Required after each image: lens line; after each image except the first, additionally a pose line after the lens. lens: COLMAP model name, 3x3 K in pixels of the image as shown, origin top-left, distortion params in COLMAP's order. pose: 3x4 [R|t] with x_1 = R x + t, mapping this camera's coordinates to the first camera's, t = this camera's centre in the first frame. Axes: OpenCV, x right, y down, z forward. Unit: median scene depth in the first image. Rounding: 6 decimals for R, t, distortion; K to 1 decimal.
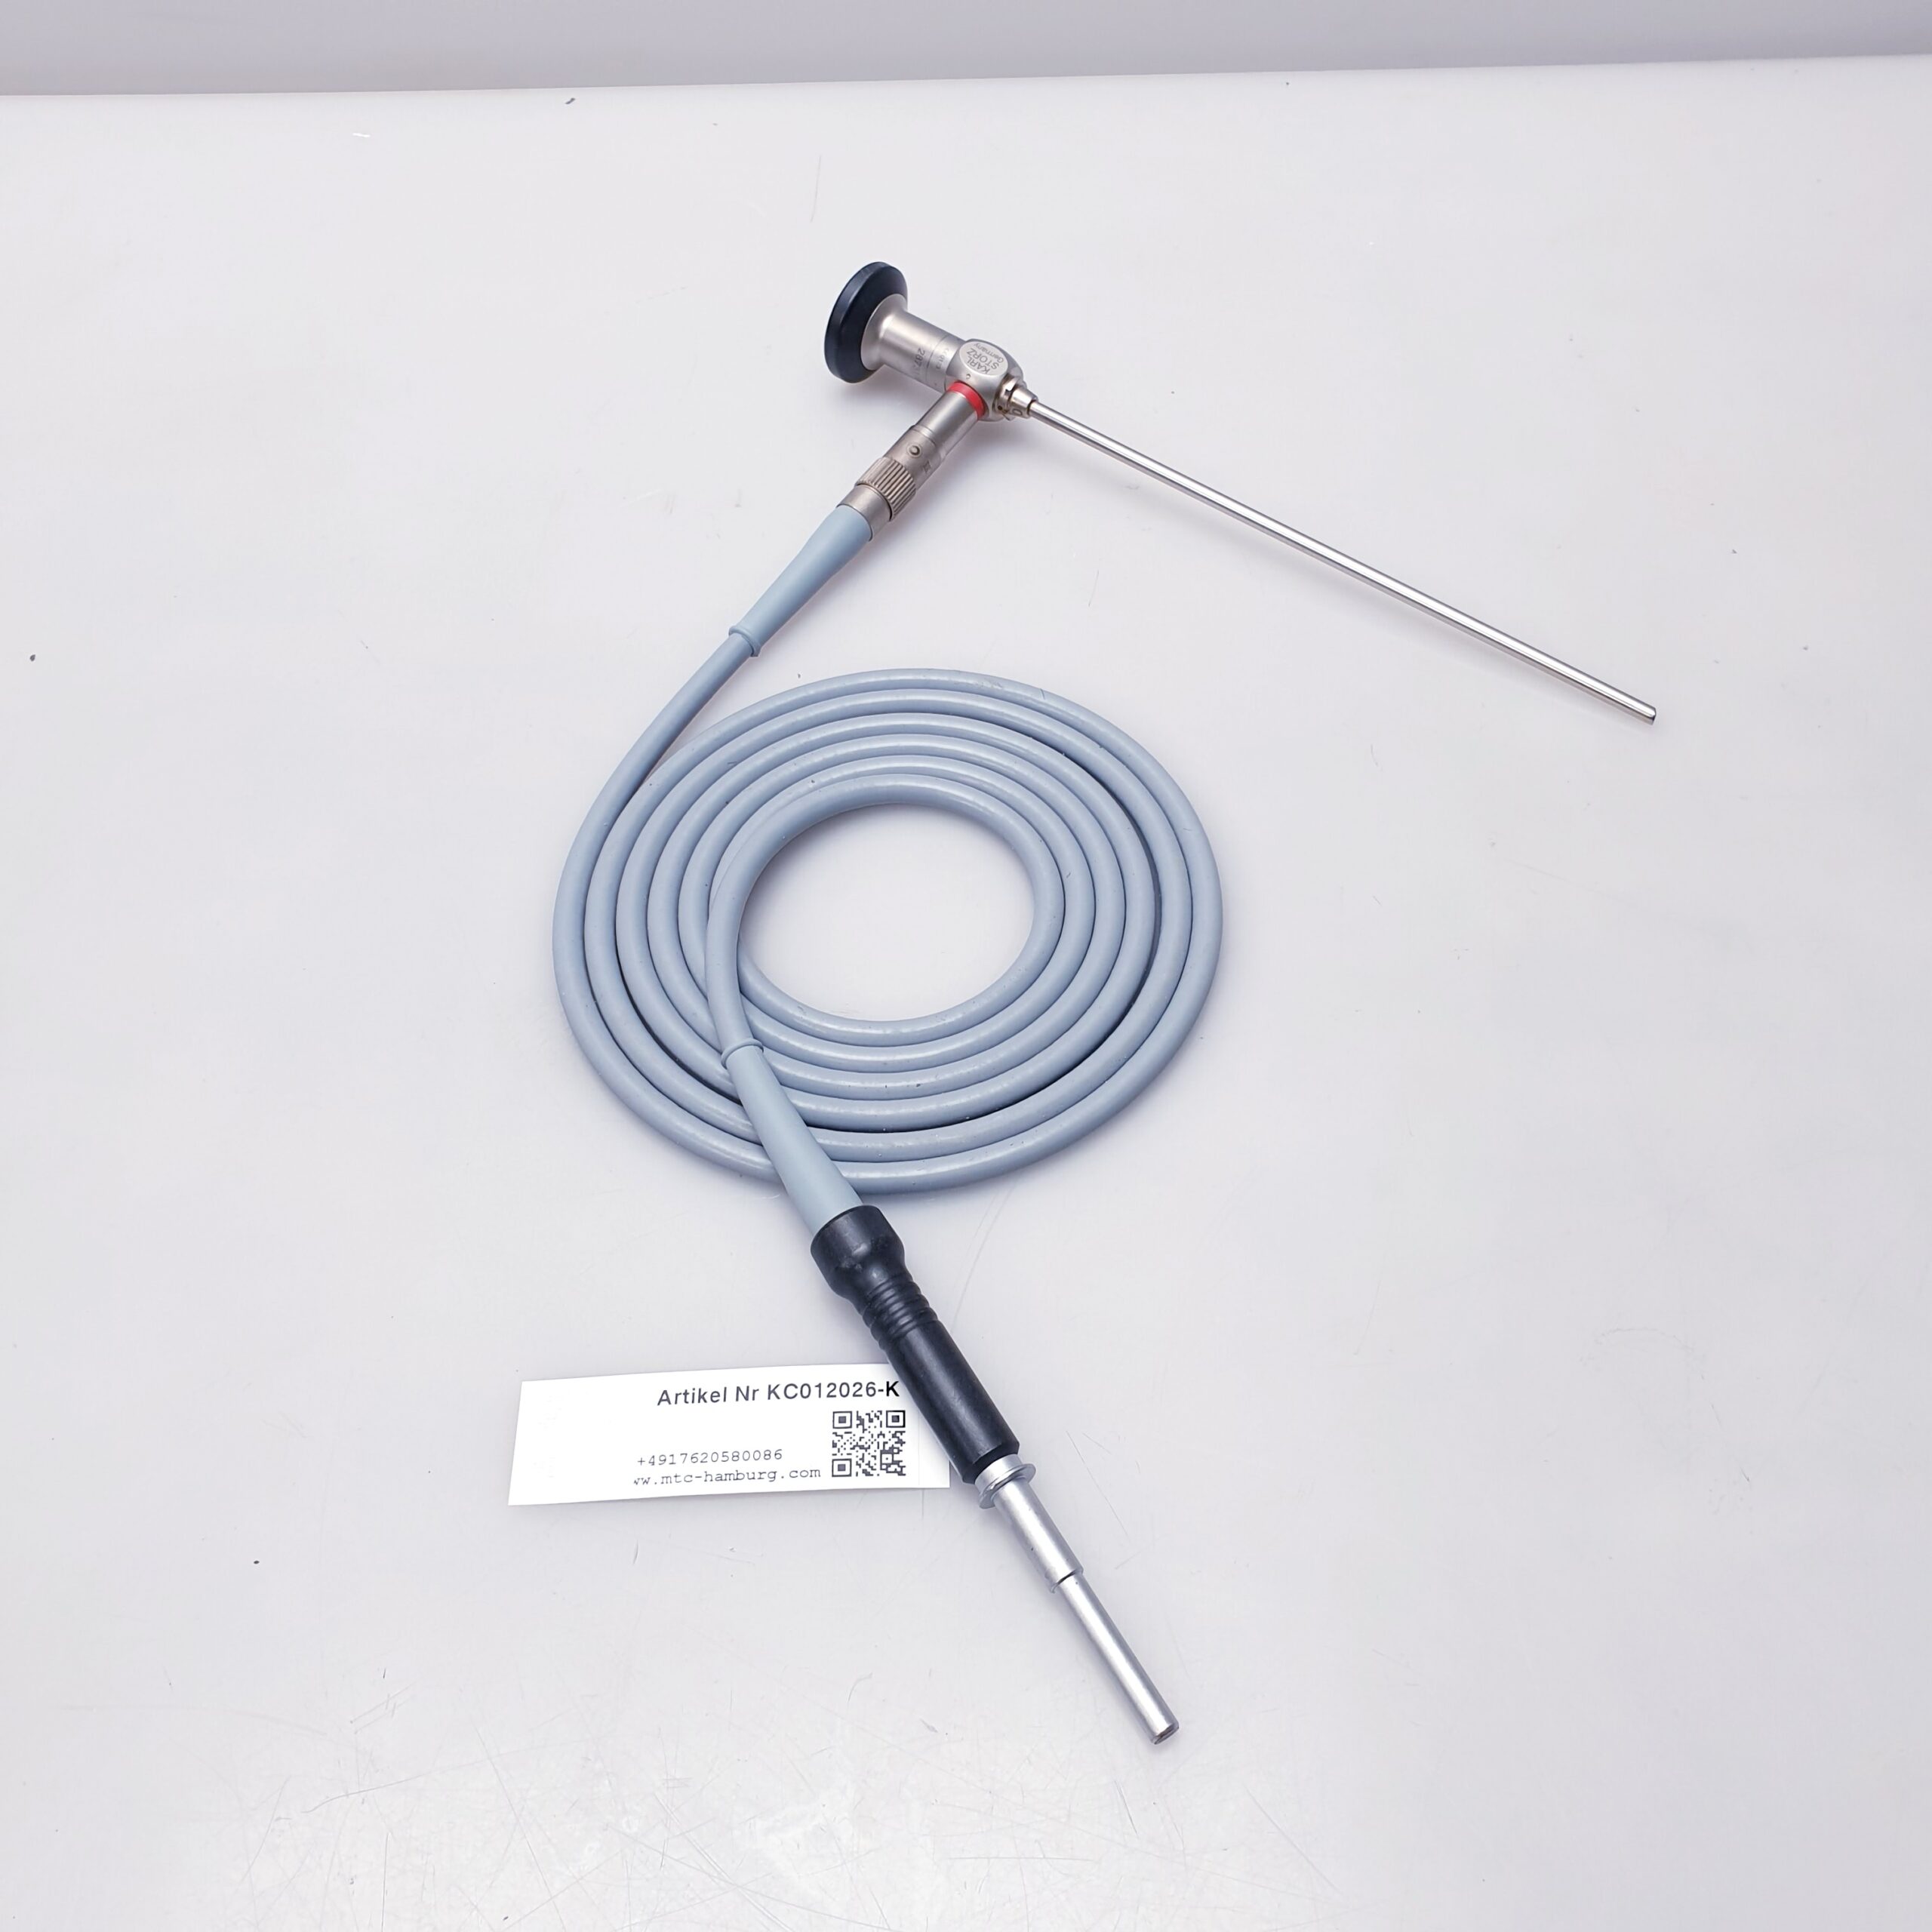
lens RADIAL K [[2914.1, 0, 966.0], [0, 2914.1, 966.0], [0, 0, 1]] dist [0.110770, -1.089682]
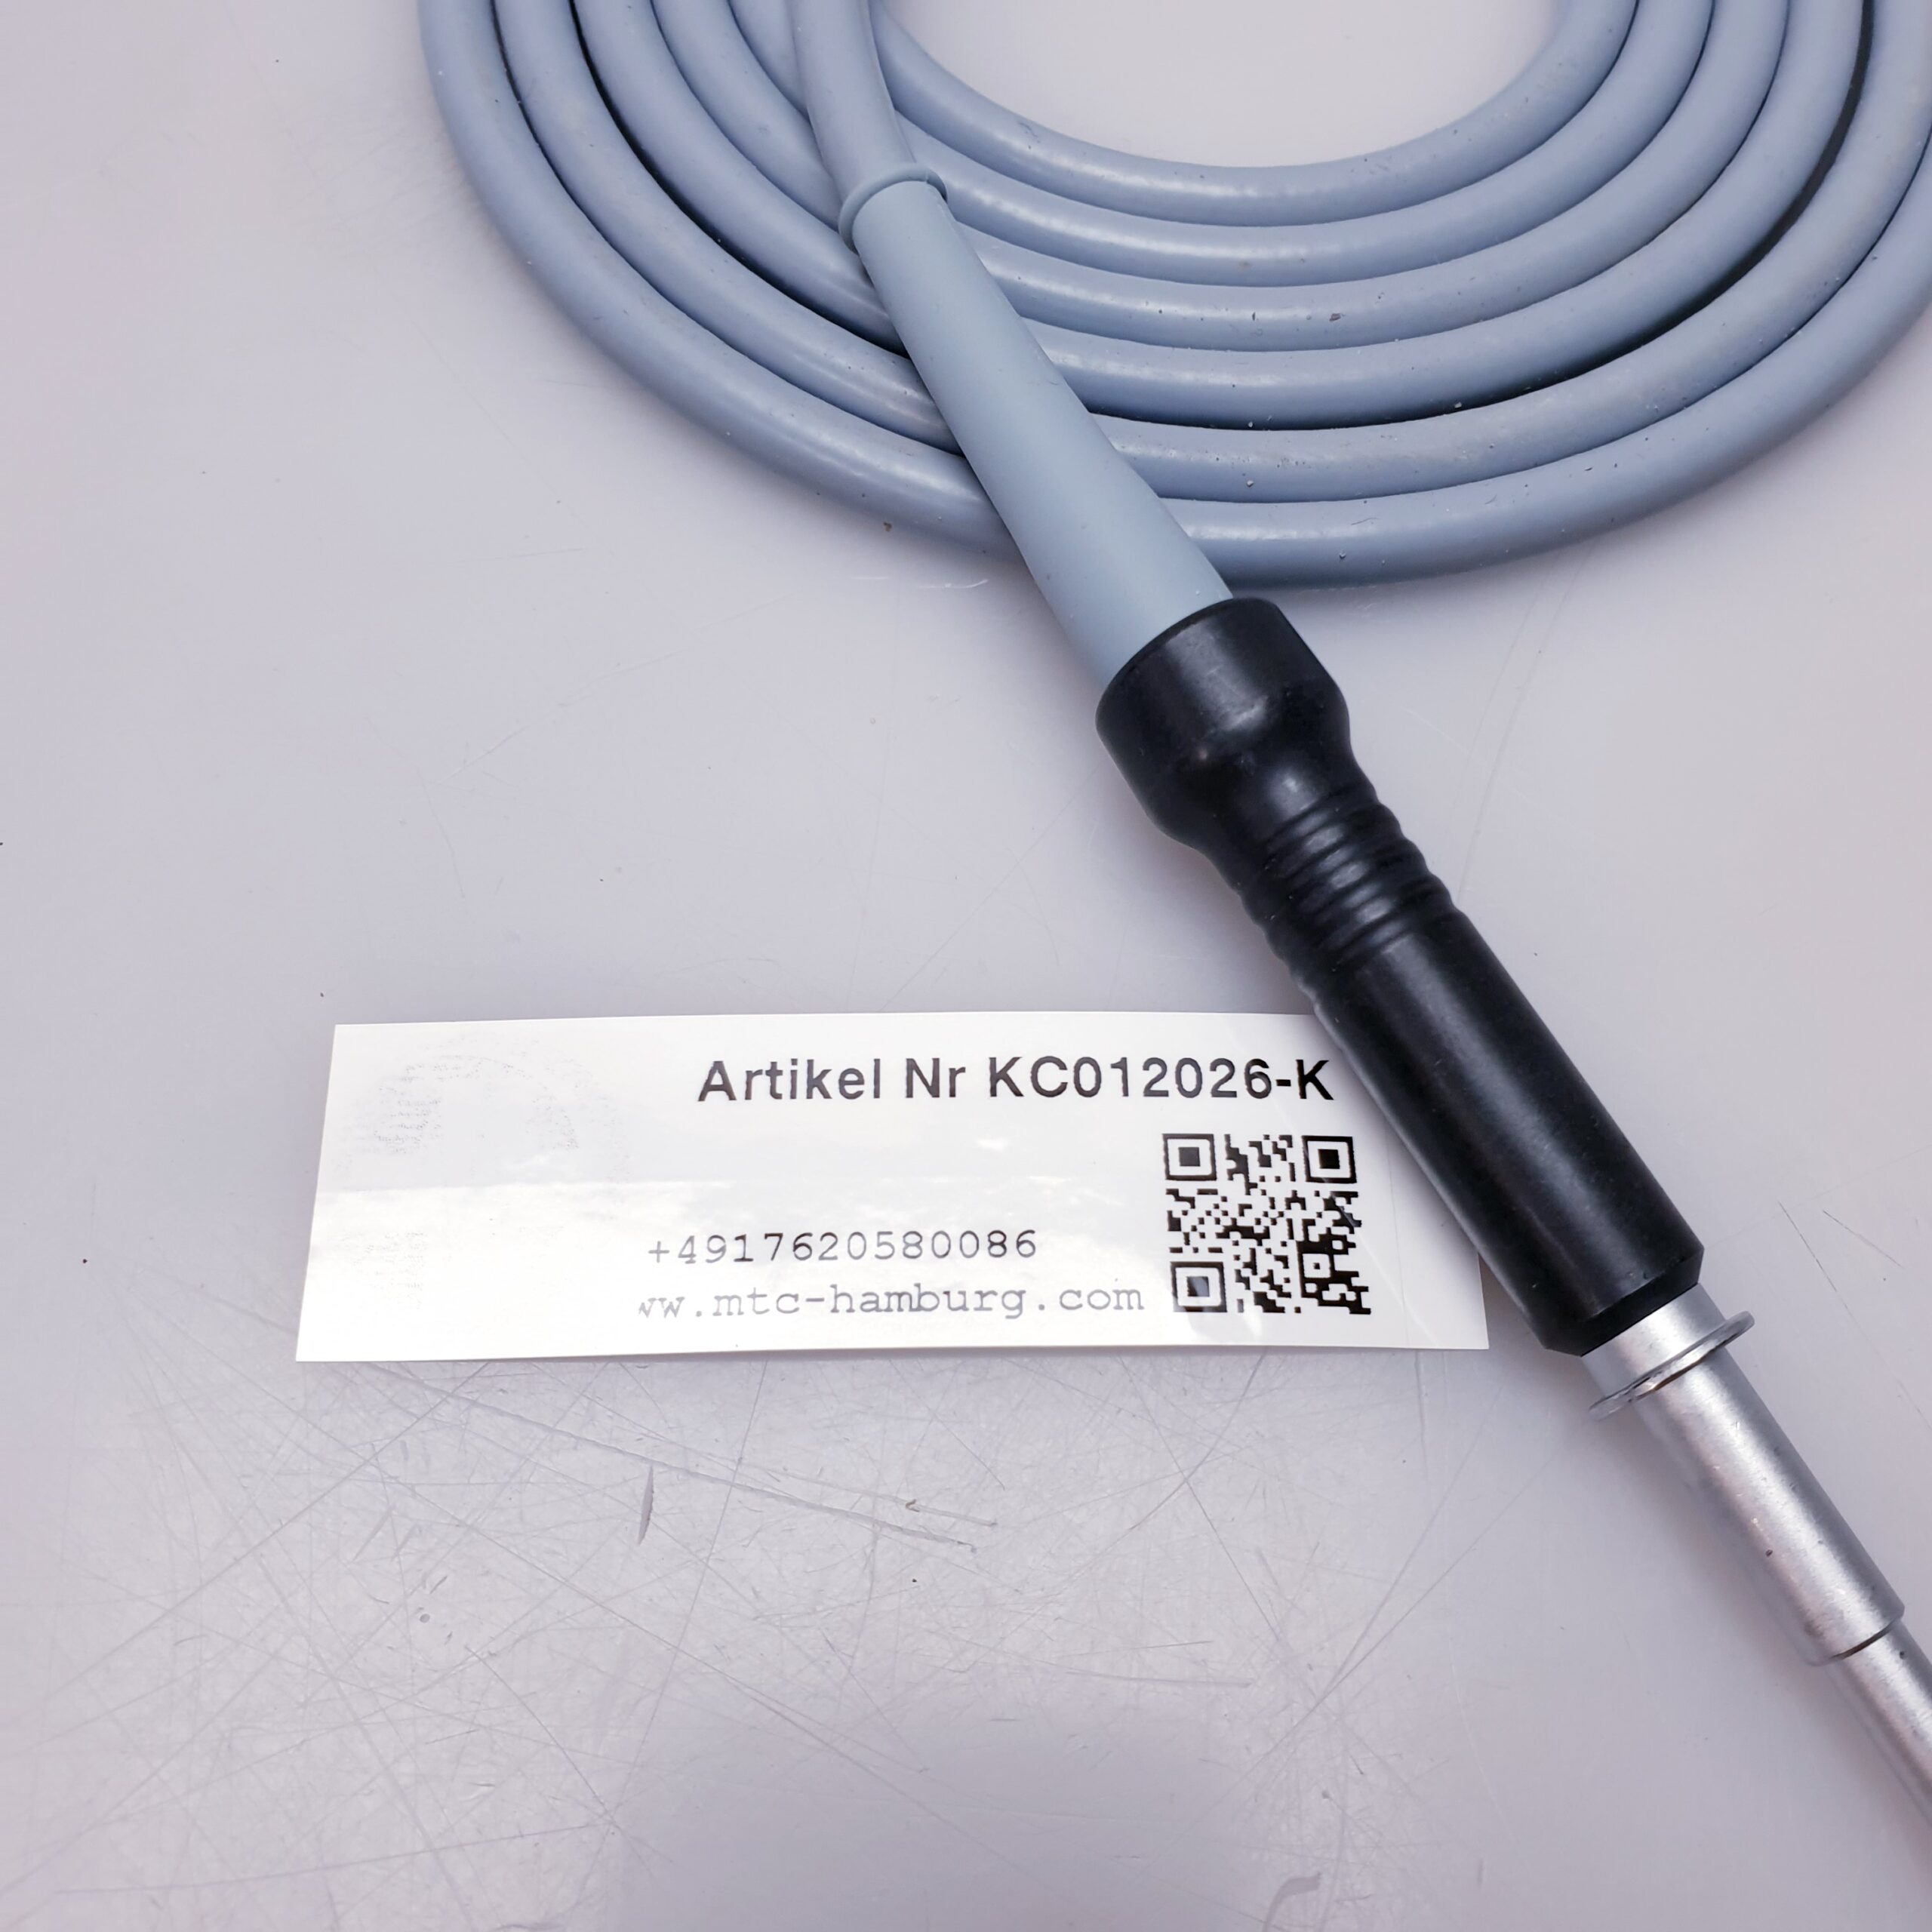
lens RADIAL K [[3468.5, 0, 966.0], [0, 3468.5, 966.0], [0, 0, 1]] dist [0.010981, -0.172448]
pose [[0.997446, 0.036450, 0.061428, -0.099394], [-0.044491, 0.989833, 0.135095, 0.071308], [-0.055880, -0.137482, 0.988927, 0.559100]]
